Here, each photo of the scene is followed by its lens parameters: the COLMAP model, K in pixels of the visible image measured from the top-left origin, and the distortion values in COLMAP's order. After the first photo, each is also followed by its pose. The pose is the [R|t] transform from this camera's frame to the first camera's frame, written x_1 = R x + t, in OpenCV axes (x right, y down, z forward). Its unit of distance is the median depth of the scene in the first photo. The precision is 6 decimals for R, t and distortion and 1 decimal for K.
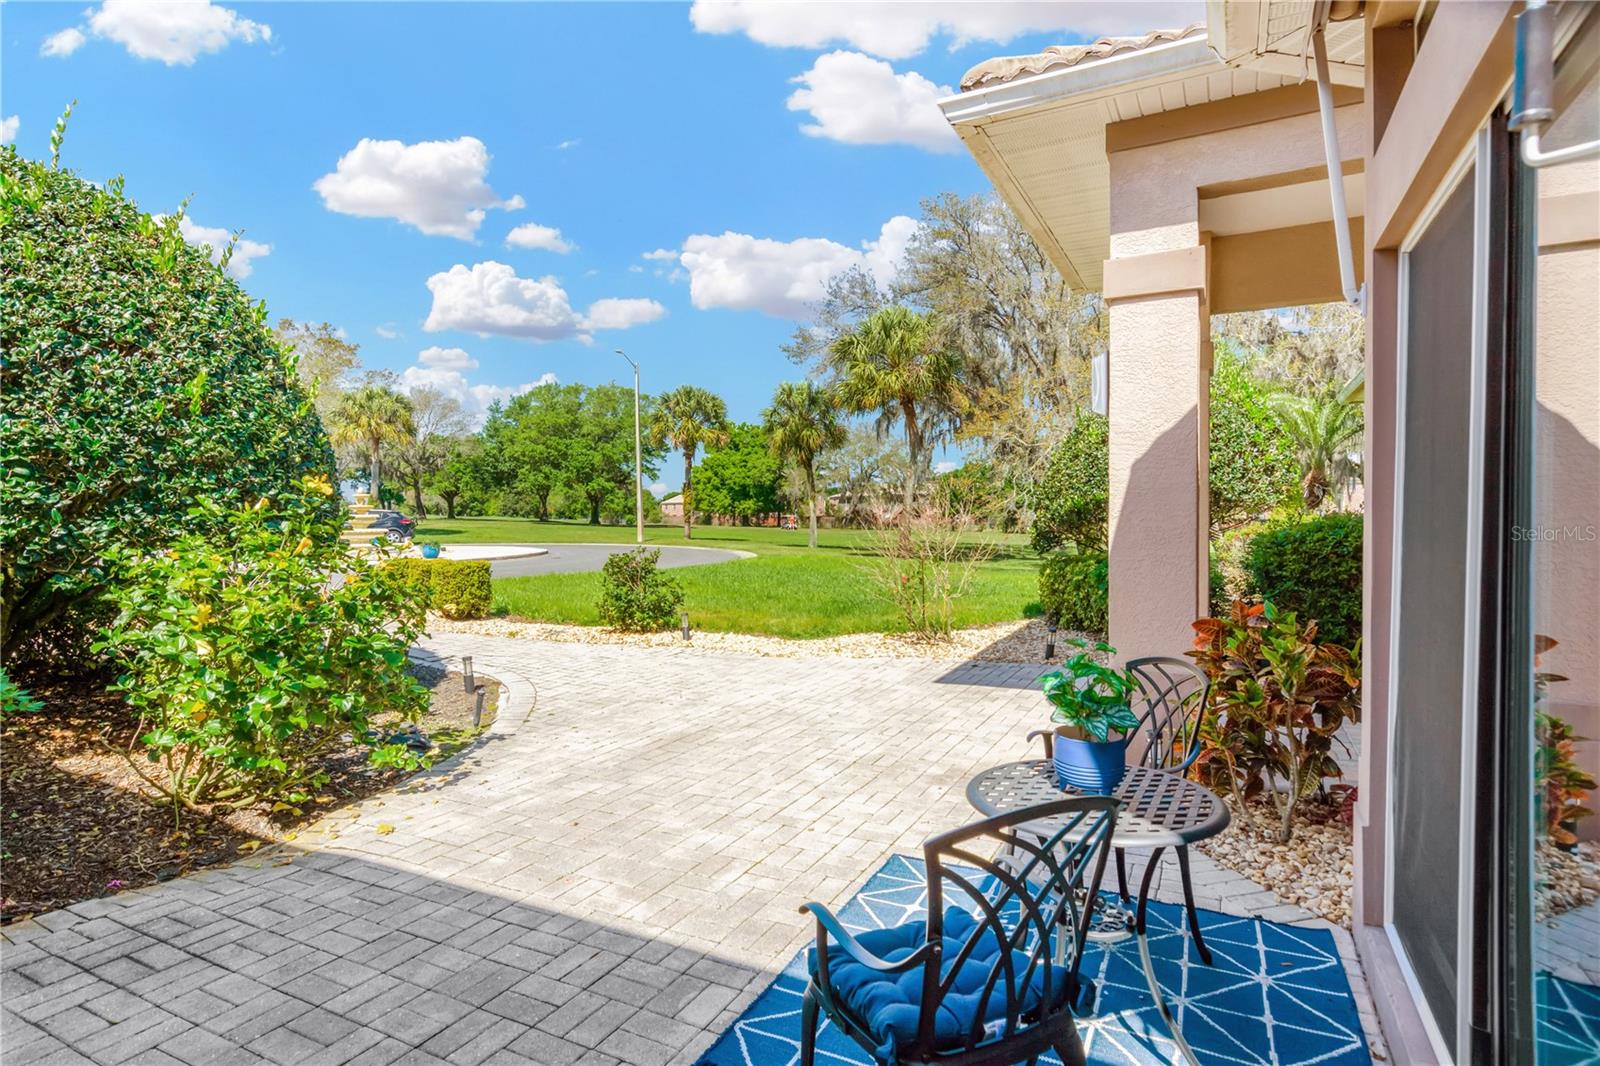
lens RADIAL K [[810.2, 0, 791.7], [0, 810.2, 551.4], [0, 0, 1]] dist [0.003796, 0.001362]
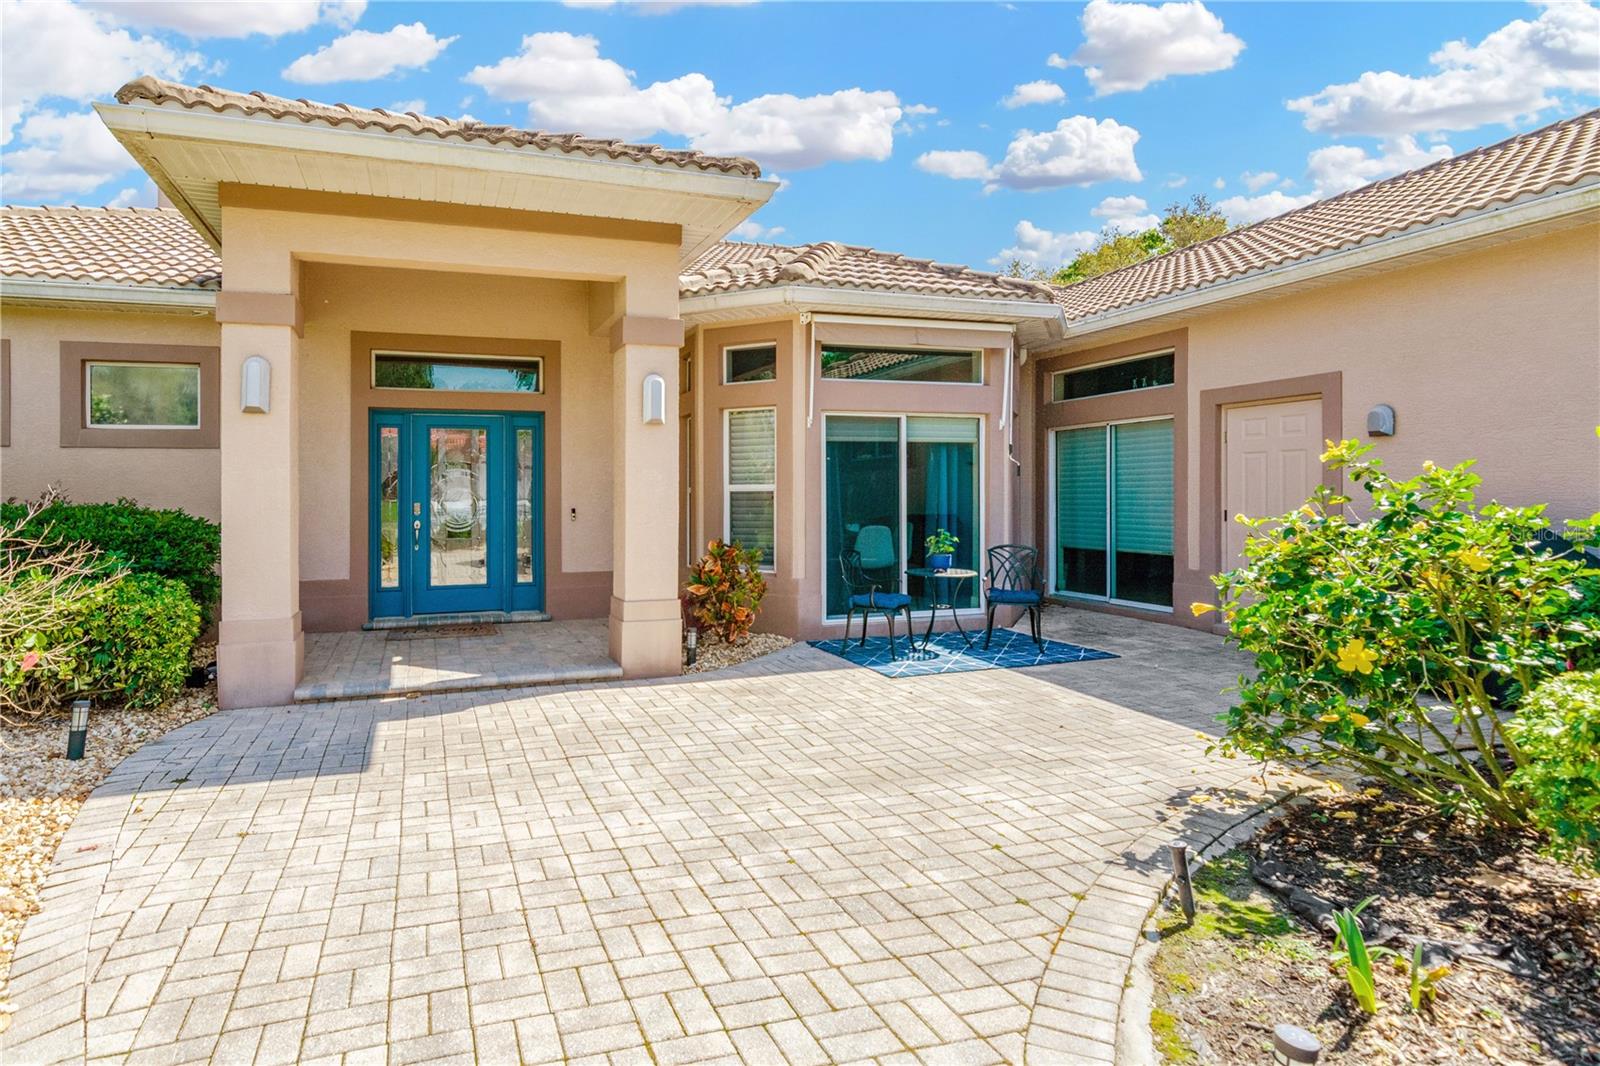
lens RADIAL K [[836.6, 0, 751.9], [0, 836.6, 482.1], [0, 0, 1]] dist [0.000389, -0.000169]
pose [[-0.733715, 0.009142, 0.679396, -0.700452], [0.024158, 0.999628, 0.012638, -0.064001], [-0.679028, 0.025685, -0.733663, 1.990386]]
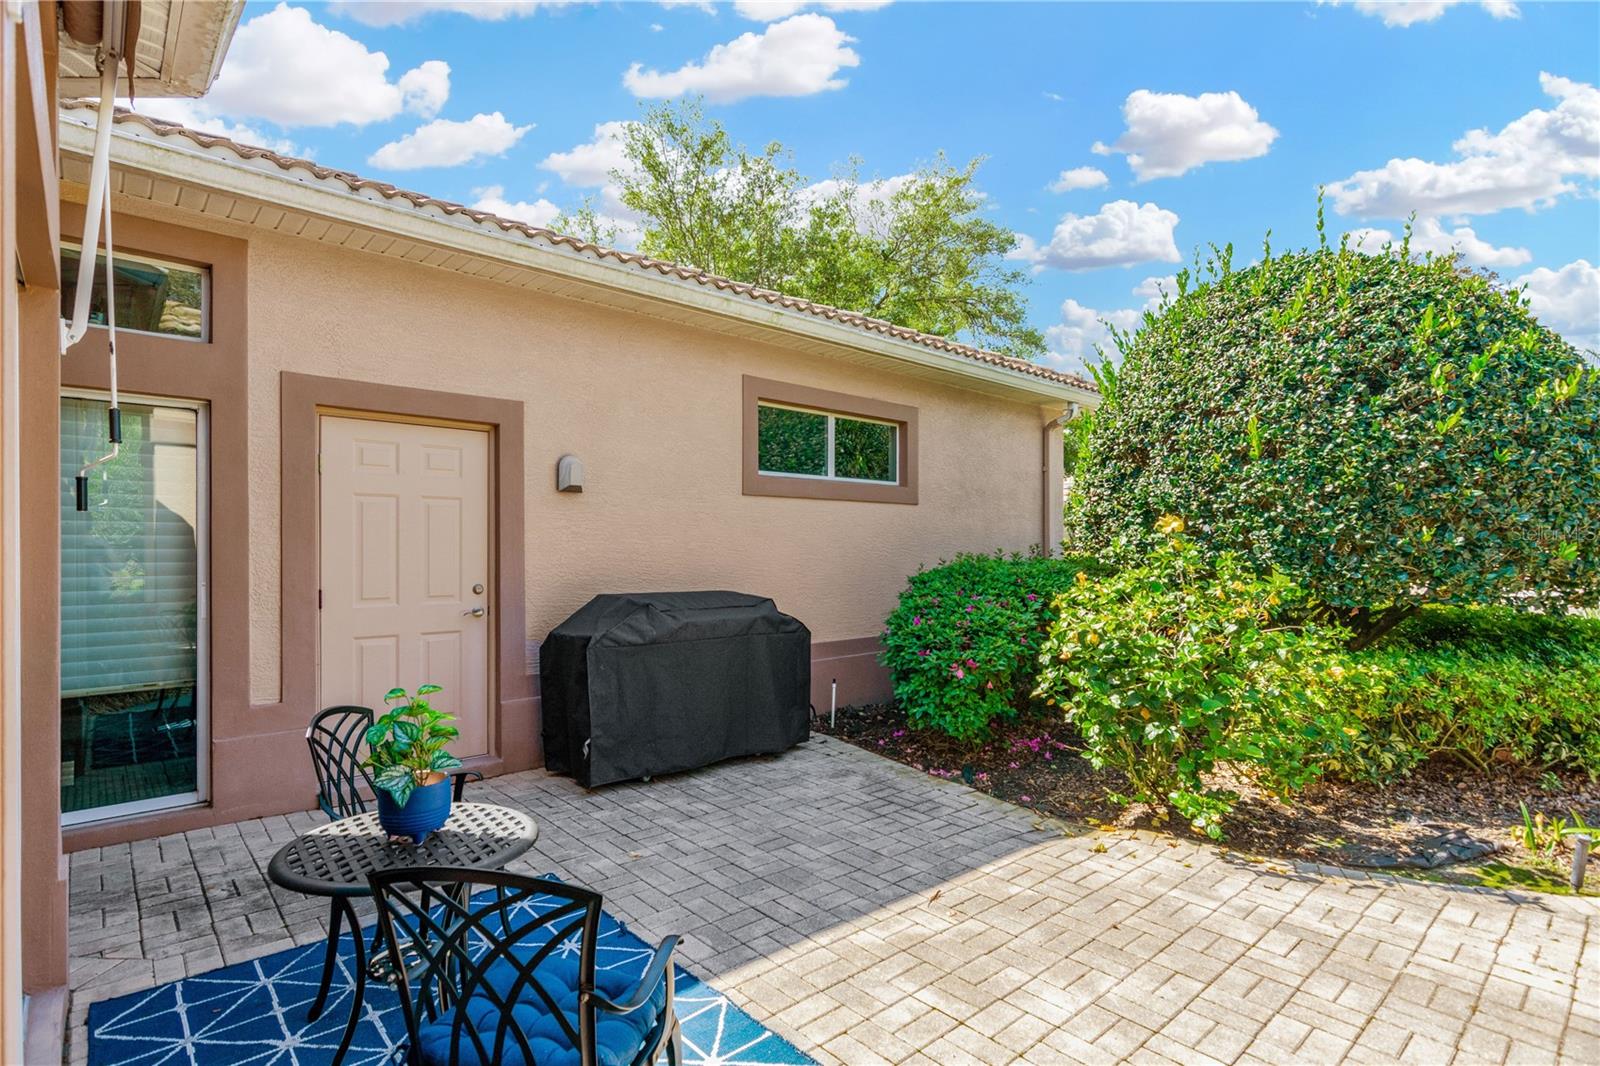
lens RADIAL K [[810.2, 0, 791.7], [0, 810.2, 551.4], [0, 0, 1]] dist [0.003796, 0.001362]
pose [[-0.365589, -0.003447, -0.930770, 0.542307], [-0.037602, 0.999231, 0.011068, -0.034757], [0.930017, 0.039045, -0.365437, 0.859072]]
